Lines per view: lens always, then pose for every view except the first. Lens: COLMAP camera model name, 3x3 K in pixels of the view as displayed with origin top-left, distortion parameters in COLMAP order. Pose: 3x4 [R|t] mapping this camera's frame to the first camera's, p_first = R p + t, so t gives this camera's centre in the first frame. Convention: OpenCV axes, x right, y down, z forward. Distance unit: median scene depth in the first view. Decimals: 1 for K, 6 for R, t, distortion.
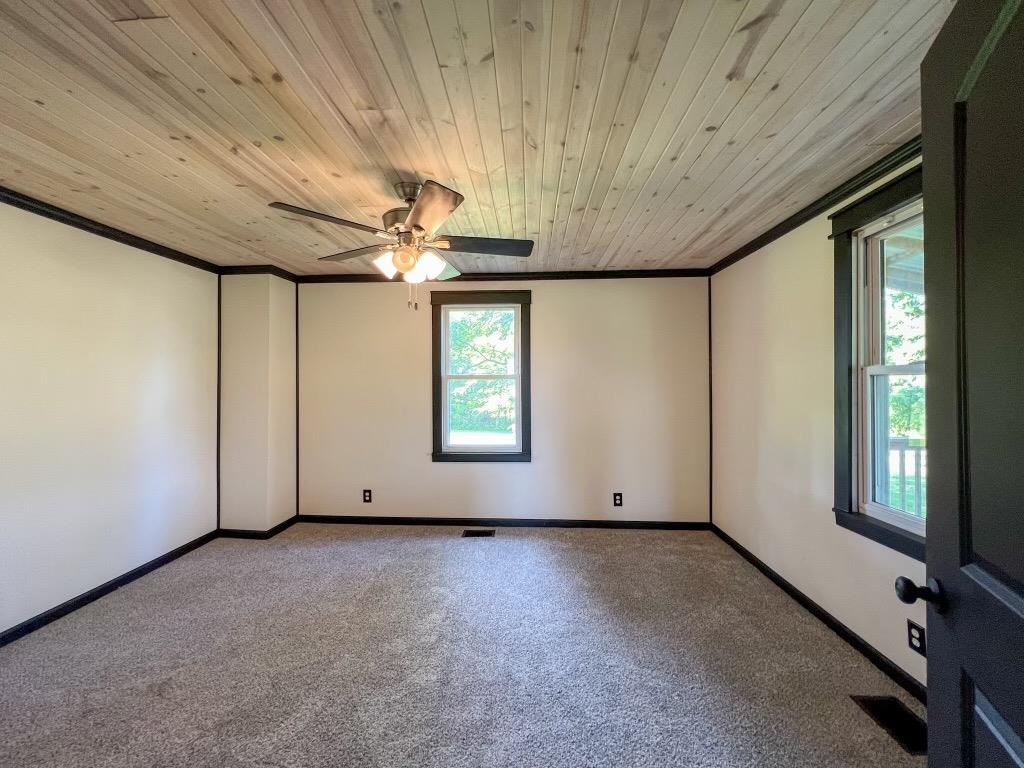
lens RADIAL K [[417.1, 0, 510.1], [0, 417.1, 382.3], [0, 0, 1]] dist [-0.003310, -0.000321]
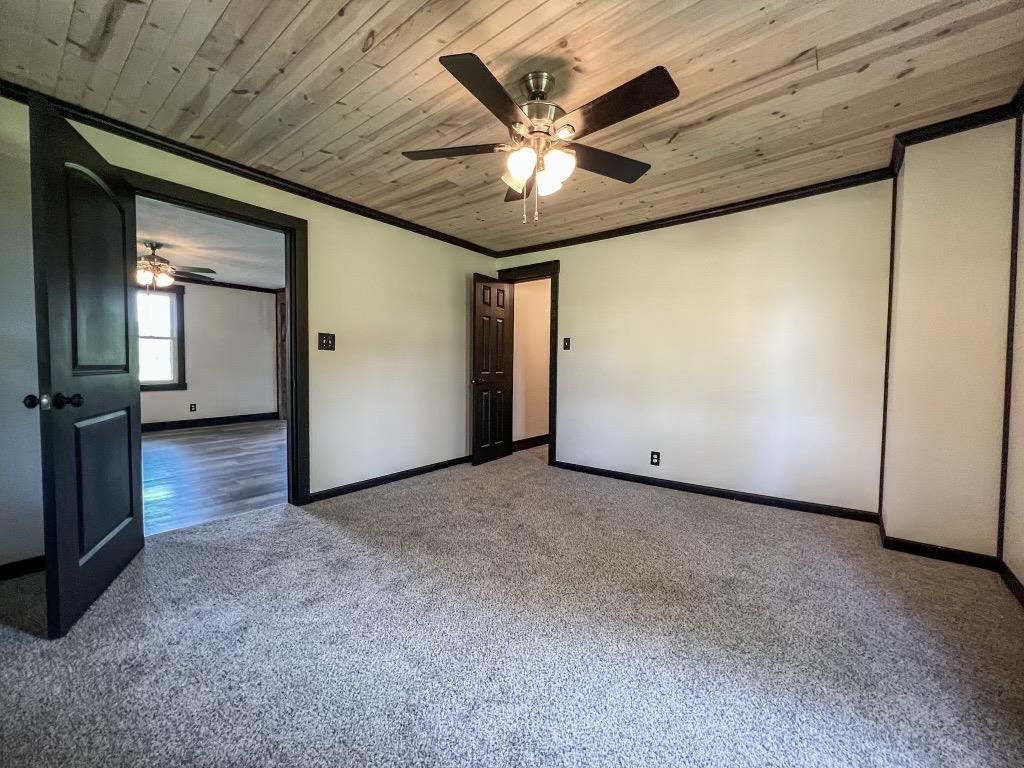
lens RADIAL K [[415.5, 0, 507.5], [0, 415.5, 383.2], [0, 0, 1]] dist [-0.003714, -0.000371]
pose [[-0.582103, 0.036950, -0.812275, 0.405258], [0.001638, 0.999018, 0.044271, 0.094561], [0.813114, 0.024440, -0.581592, 1.112583]]
